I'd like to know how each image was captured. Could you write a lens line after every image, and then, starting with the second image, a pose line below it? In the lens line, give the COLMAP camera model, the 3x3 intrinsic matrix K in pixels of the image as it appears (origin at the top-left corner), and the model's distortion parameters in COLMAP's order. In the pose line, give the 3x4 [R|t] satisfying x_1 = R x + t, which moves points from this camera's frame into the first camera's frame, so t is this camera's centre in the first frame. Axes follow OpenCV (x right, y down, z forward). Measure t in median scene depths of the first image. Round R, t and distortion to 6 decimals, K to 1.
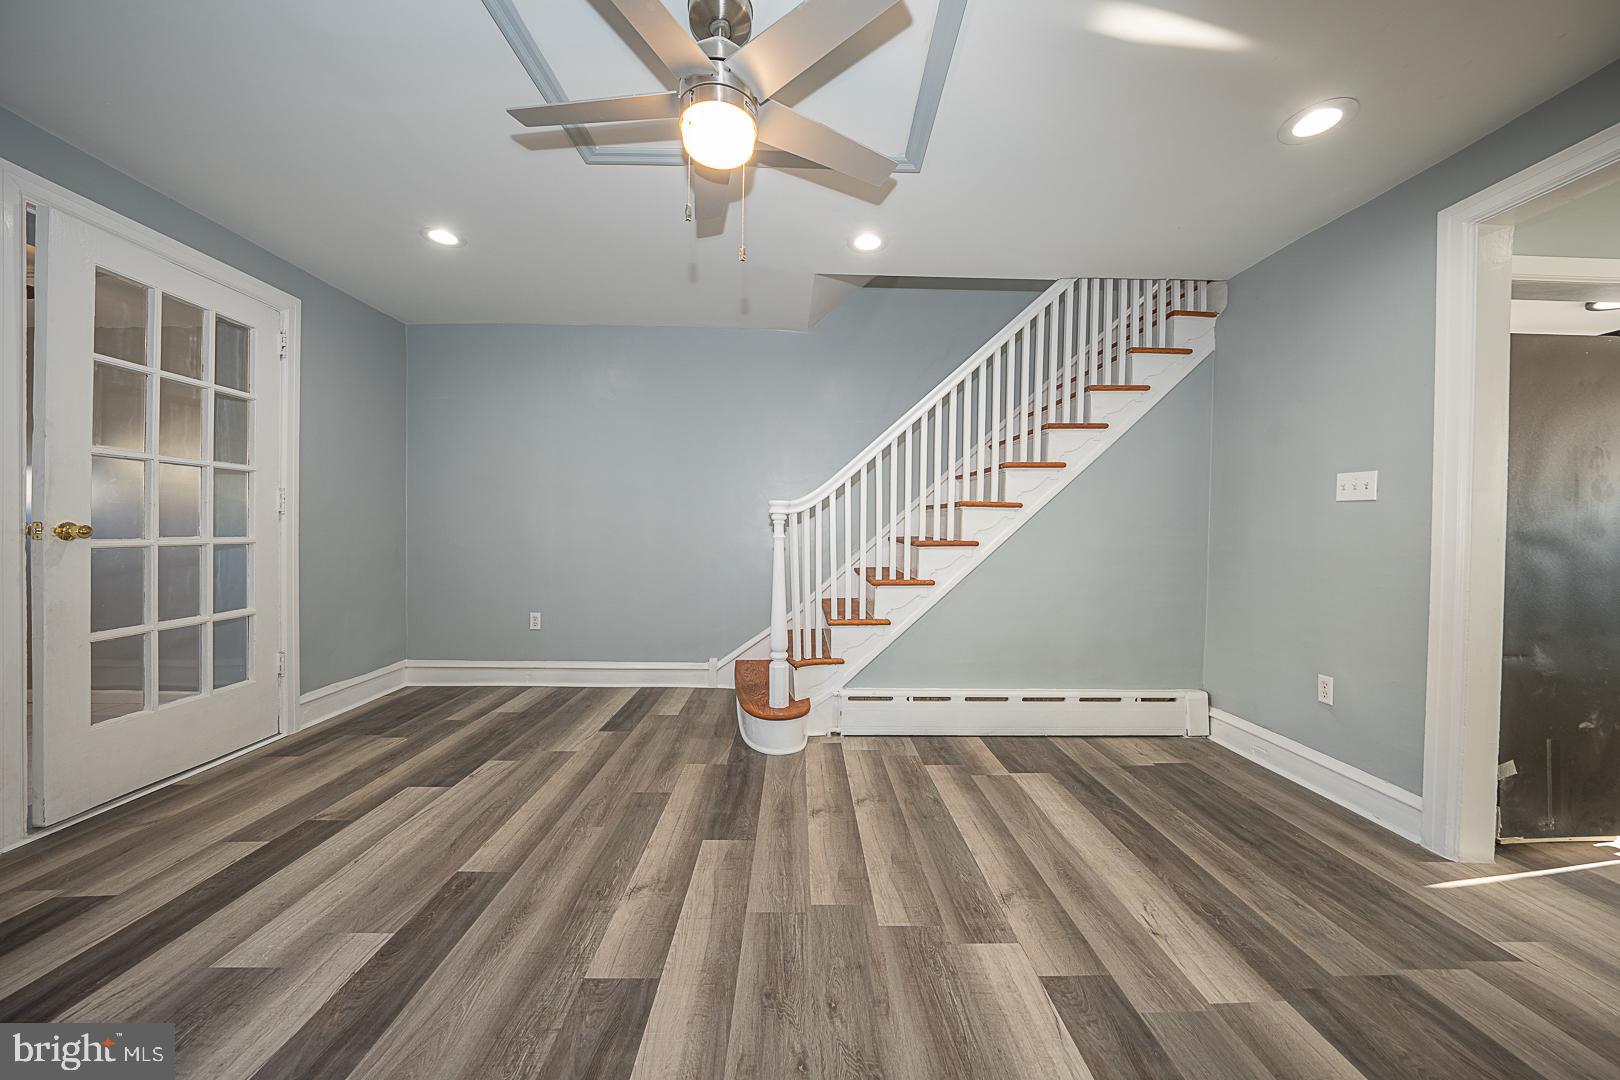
lens RADIAL K [[558.2, 0, 810.7], [0, 558.2, 534.1], [0, 0, 1]] dist [-0.029456, 0.006549]
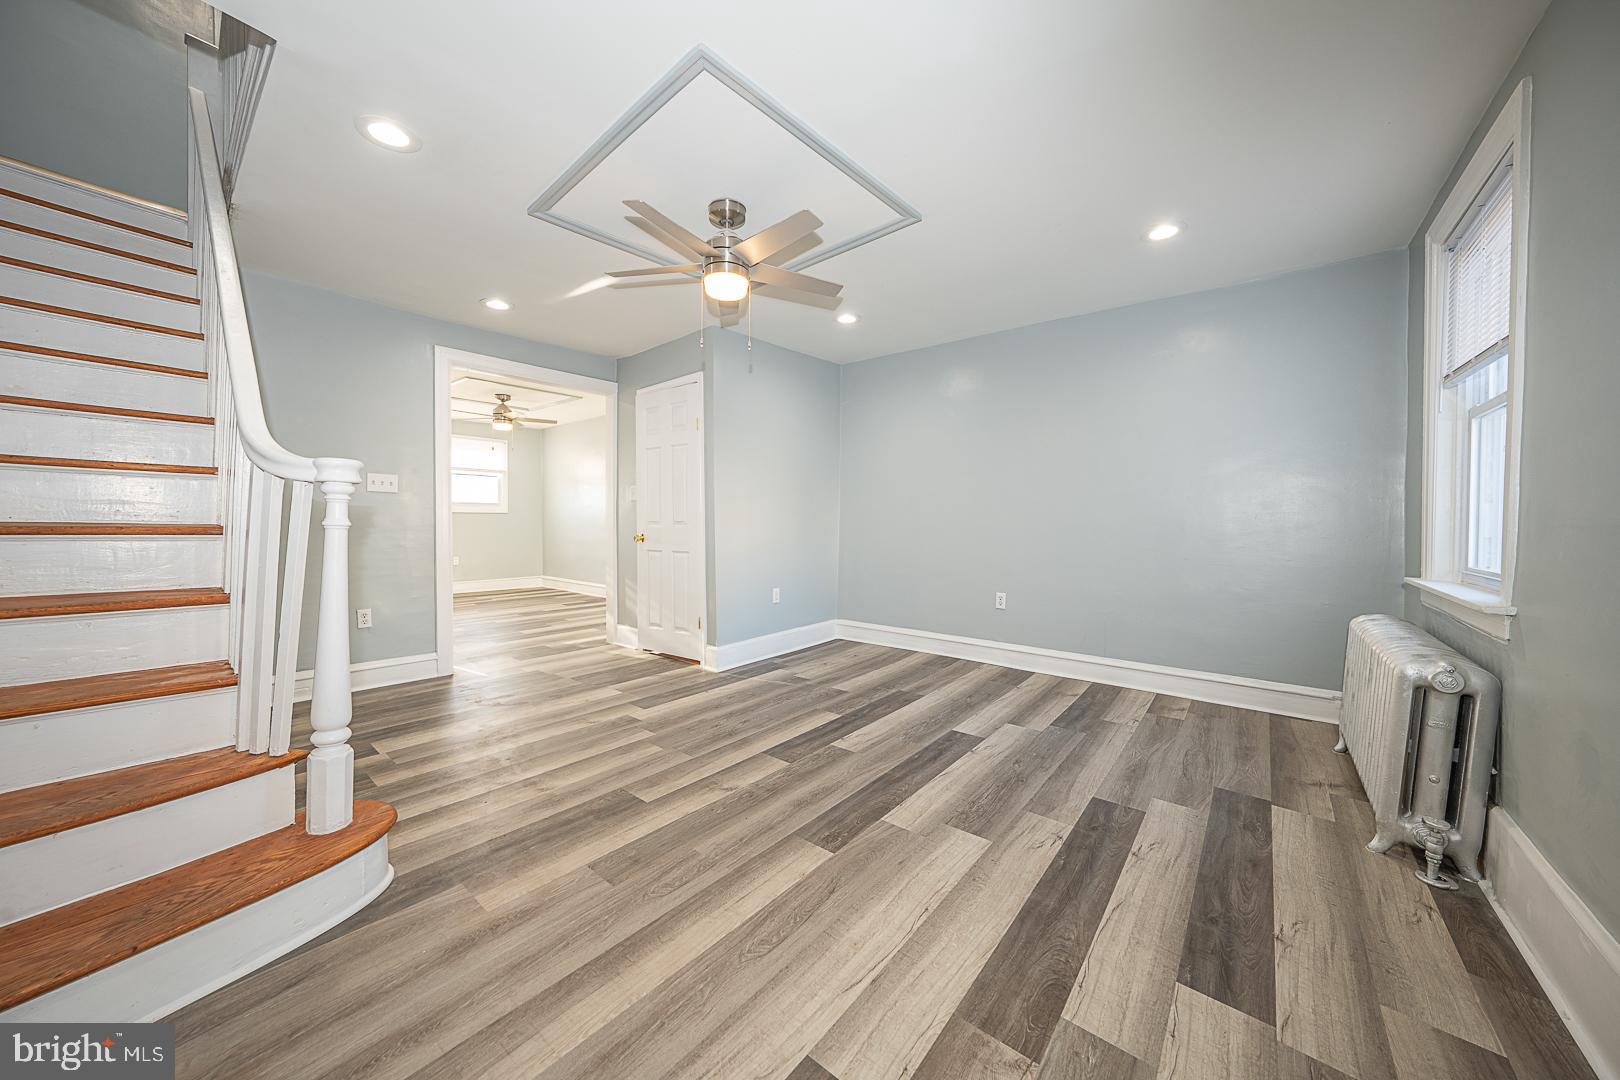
lens RADIAL K [[558.2, 0, 810.7], [0, 558.2, 534.1], [0, 0, 1]] dist [-0.029456, 0.006549]
pose [[-0.755530, -0.032384, 0.654313, -1.271757], [-0.011361, 0.999275, 0.036339, -0.018244], [-0.655015, 0.020021, -0.755350, 1.800854]]
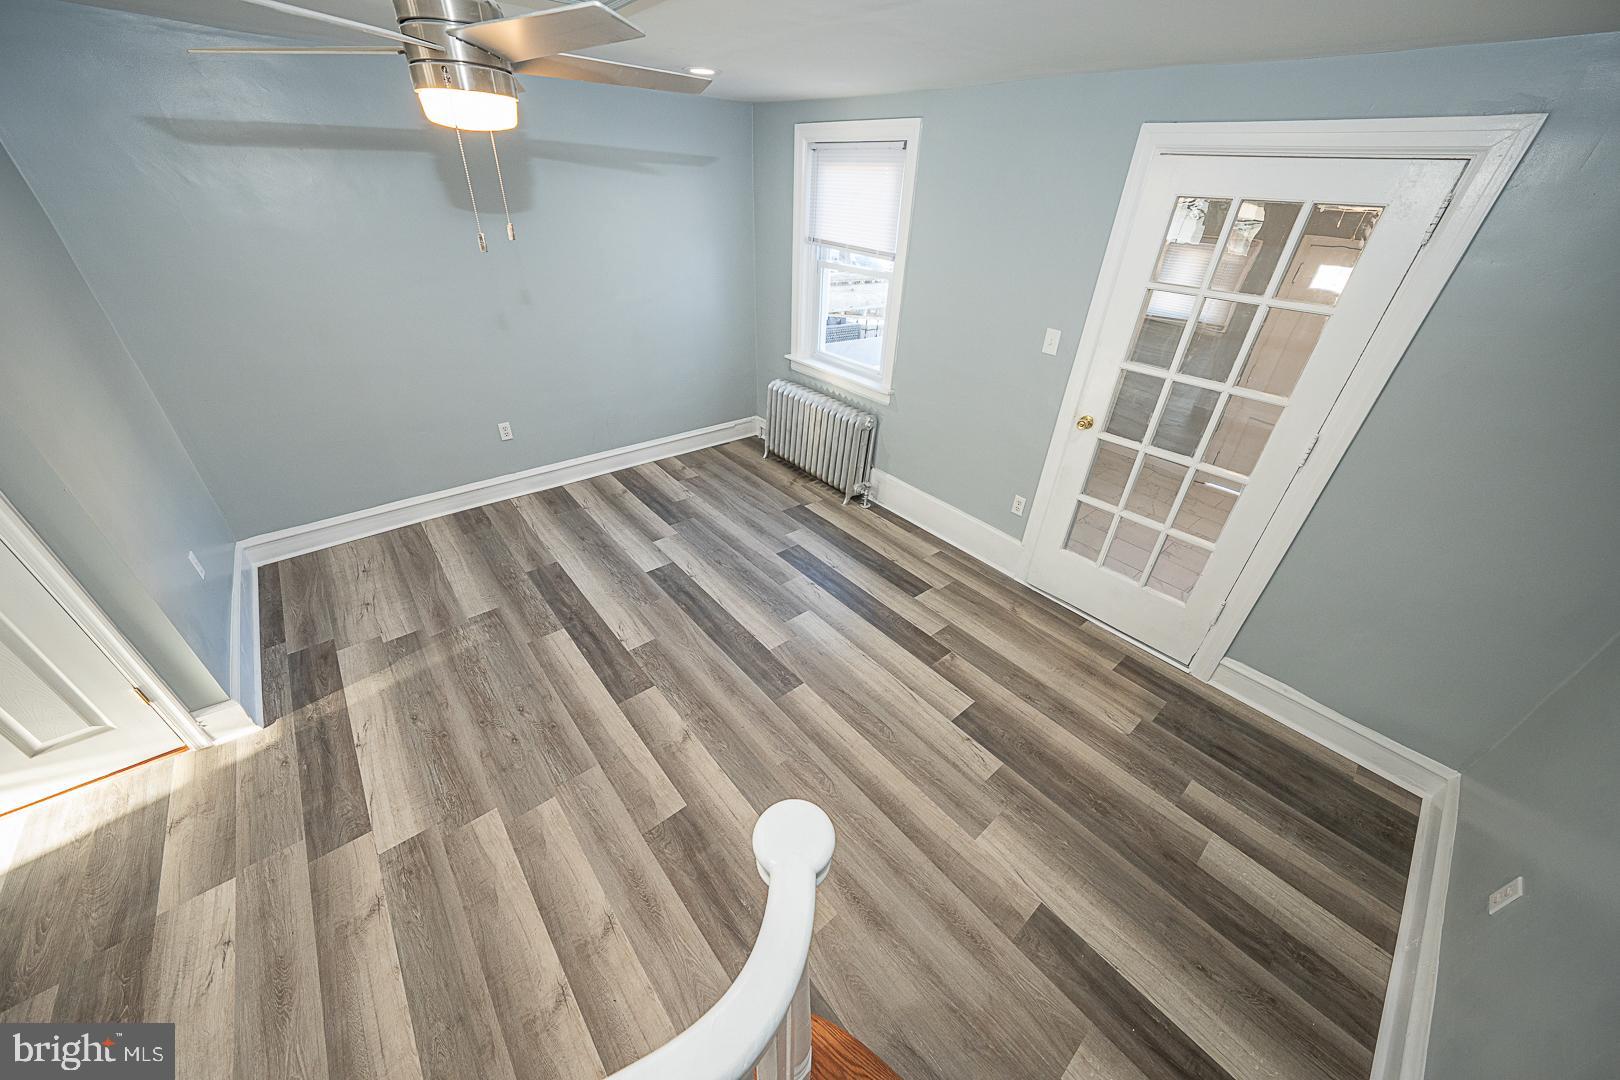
lens RADIAL K [[558.2, 0, 810.7], [0, 558.2, 534.1], [0, 0, 1]] dist [-0.029456, 0.006549]
pose [[-0.773260, 0.296077, -0.560721, 0.075692], [-0.058700, 0.847071, 0.528228, -0.538129], [0.631366, 0.441372, -0.637626, 1.808359]]
